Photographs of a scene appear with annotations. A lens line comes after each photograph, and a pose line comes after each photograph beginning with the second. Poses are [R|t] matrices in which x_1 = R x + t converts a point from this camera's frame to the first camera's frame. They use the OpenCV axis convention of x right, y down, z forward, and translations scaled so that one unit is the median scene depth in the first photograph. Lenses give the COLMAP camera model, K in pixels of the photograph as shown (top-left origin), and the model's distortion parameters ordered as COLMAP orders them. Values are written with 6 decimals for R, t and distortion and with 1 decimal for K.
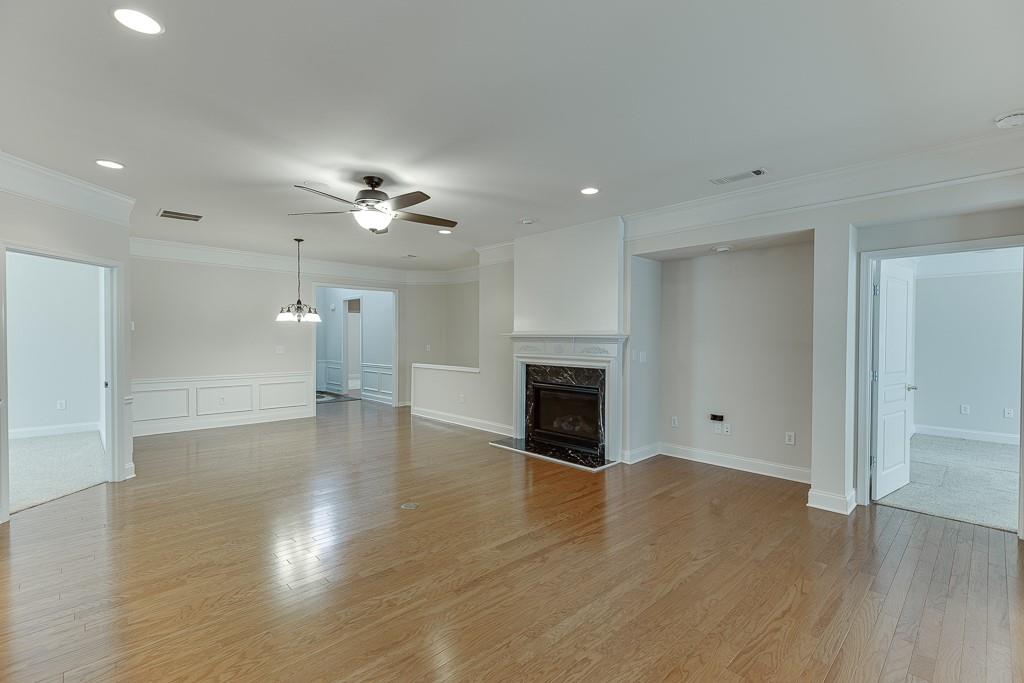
lens RADIAL K [[459.3, 0, 515.6], [0, 459.3, 338.0], [0, 0, 1]] dist [0.001590, 0.000063]
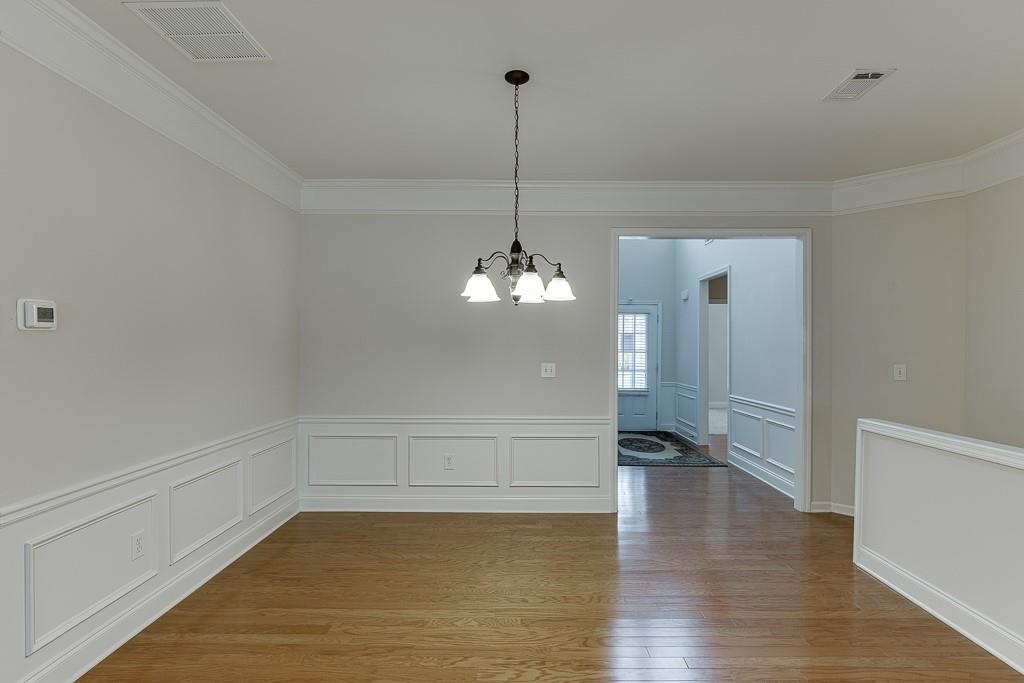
lens RADIAL K [[523.5, 0, 513.1], [0, 523.5, 340.7], [0, 0, 1]] dist [0.000430, -0.000134]
pose [[0.733707, -0.004213, -0.679453, -0.130185], [-0.004267, 0.999932, -0.010807, -0.000012], [0.679453, 0.010828, 0.733639, 0.465280]]
